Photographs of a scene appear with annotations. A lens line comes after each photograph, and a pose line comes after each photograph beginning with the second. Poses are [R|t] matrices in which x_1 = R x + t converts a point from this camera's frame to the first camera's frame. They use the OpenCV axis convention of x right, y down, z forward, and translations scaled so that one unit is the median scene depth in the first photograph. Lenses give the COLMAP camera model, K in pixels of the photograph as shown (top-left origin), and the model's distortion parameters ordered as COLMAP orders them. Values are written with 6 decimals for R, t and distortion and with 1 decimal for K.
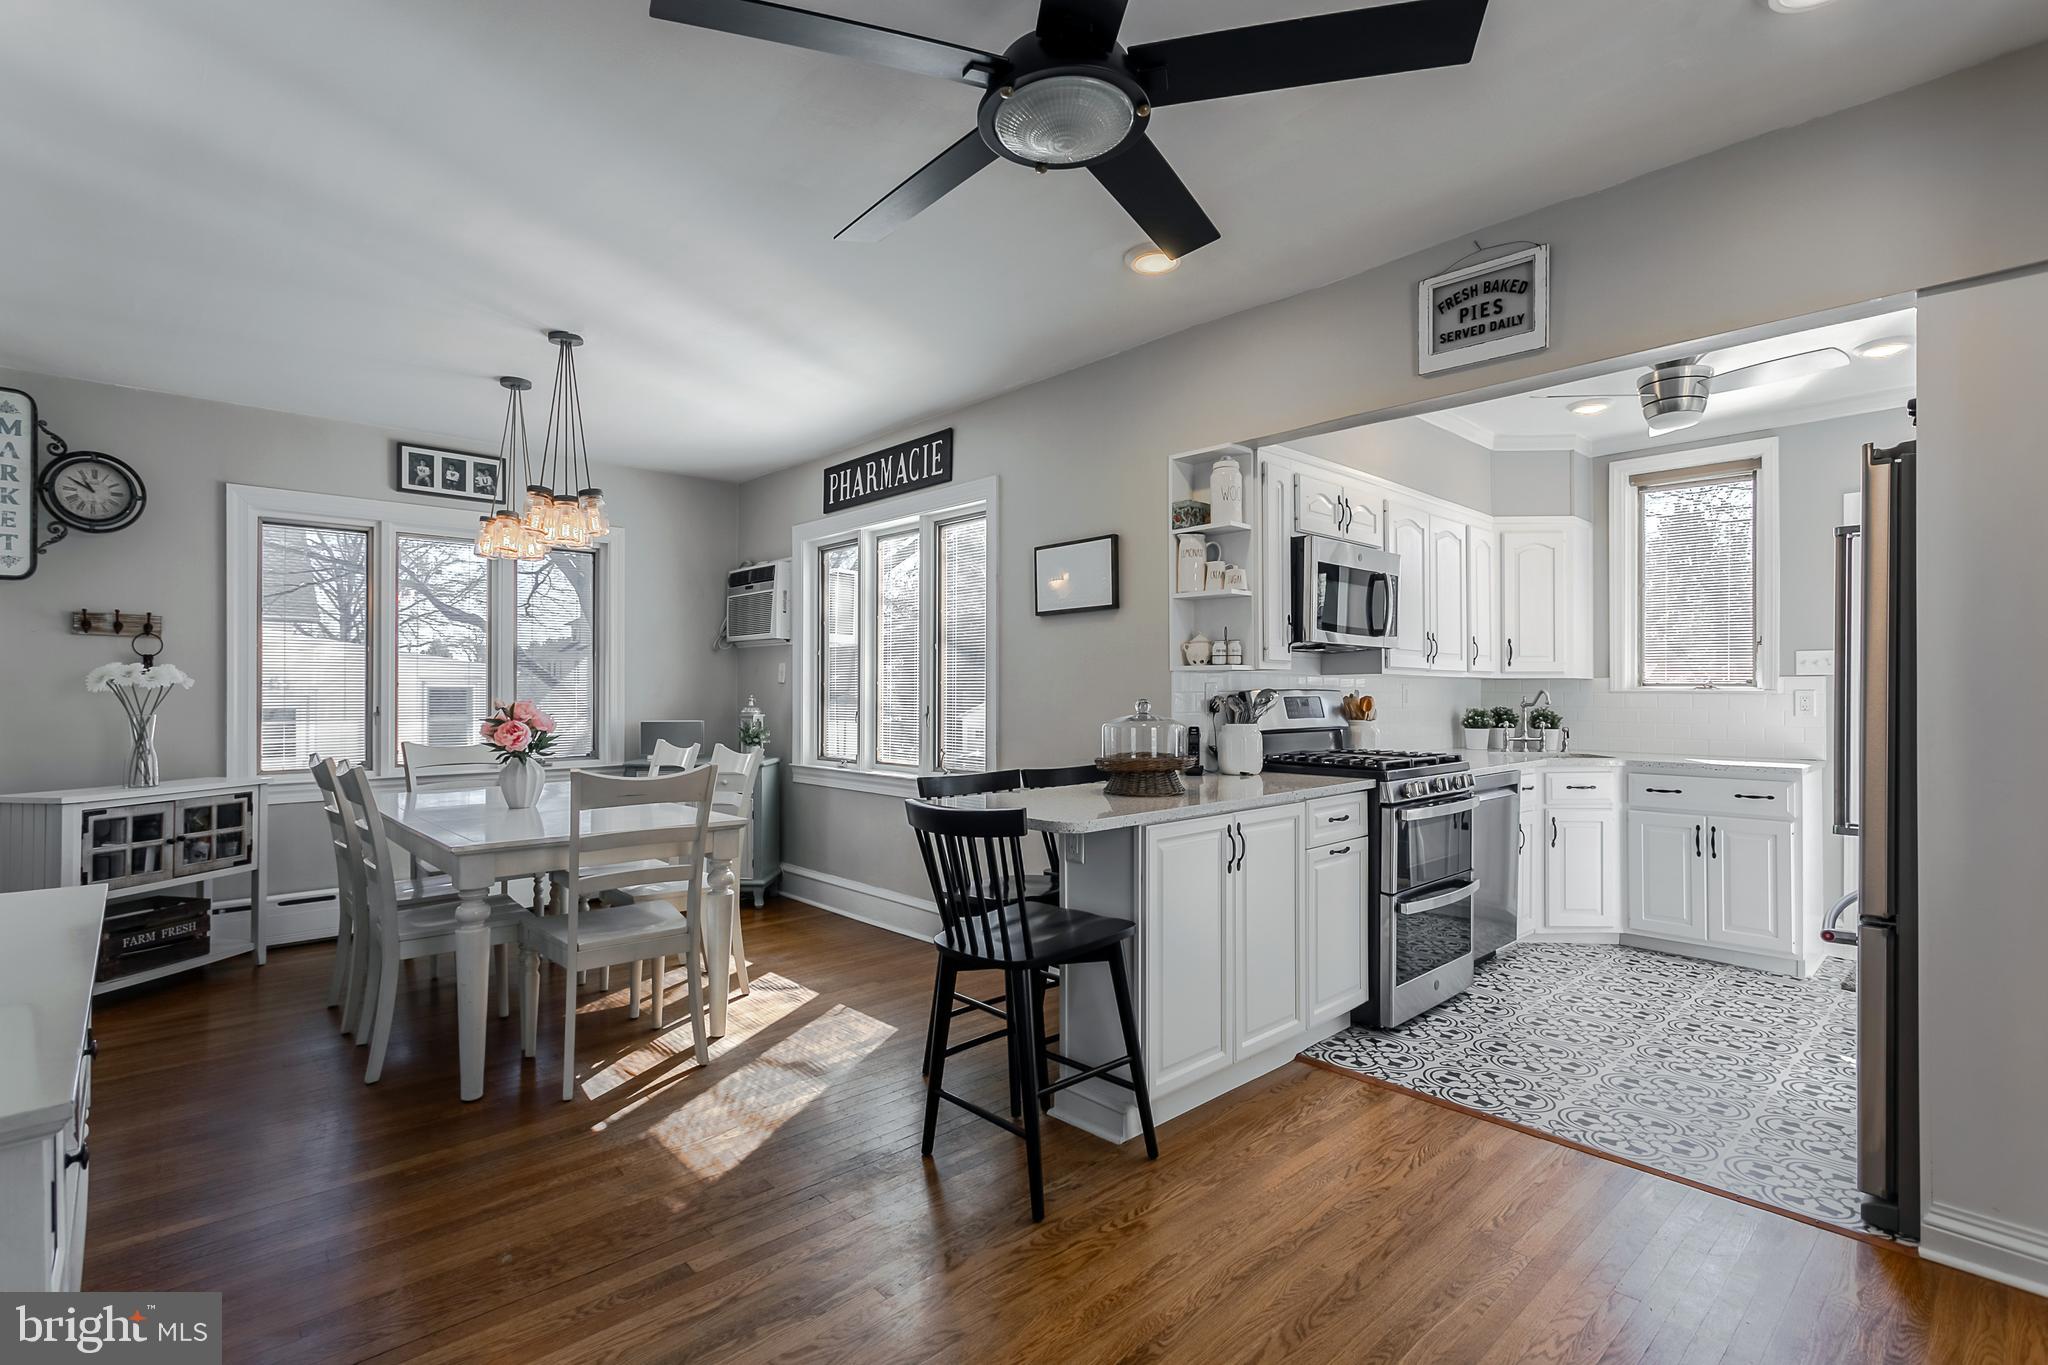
lens RADIAL K [[1025.2, 0, 1061.6], [0, 1025.2, 683.0], [0, 0, 1]] dist [0.006696, 0.000338]
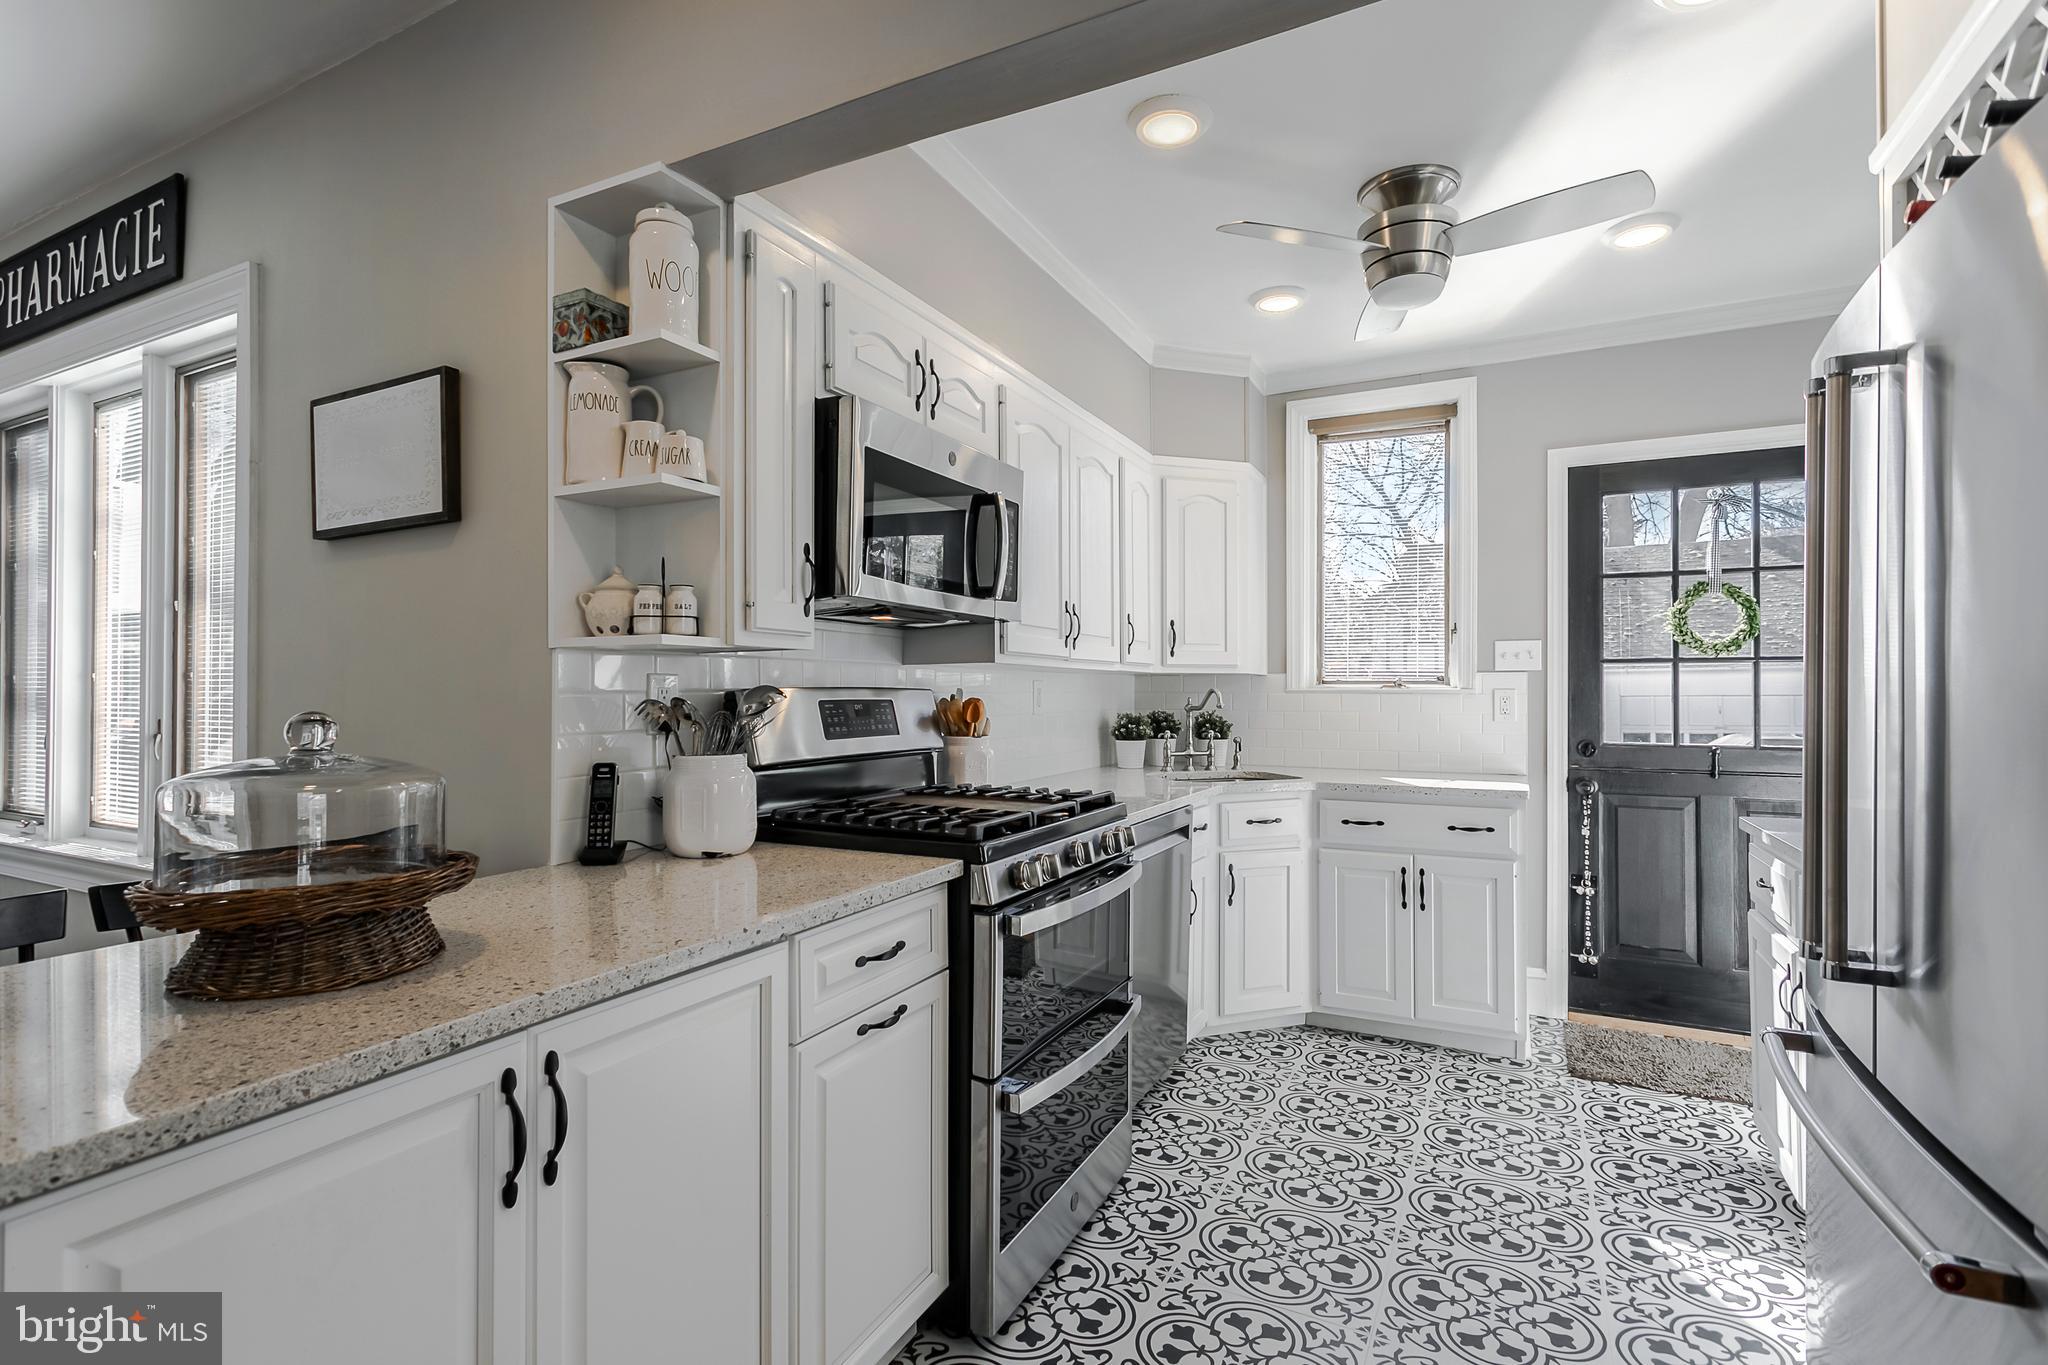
lens RADIAL K [[963.2, 0, 1022.2], [0, 963.2, 689.3], [0, 0, 1]] dist [-0.000763, 0.000020]
pose [[0.959845, -0.000351, 0.280529, 0.164898], [-0.001248, 0.999984, 0.005518, 0.004182], [-0.280527, -0.005647, 0.959830, 0.436195]]
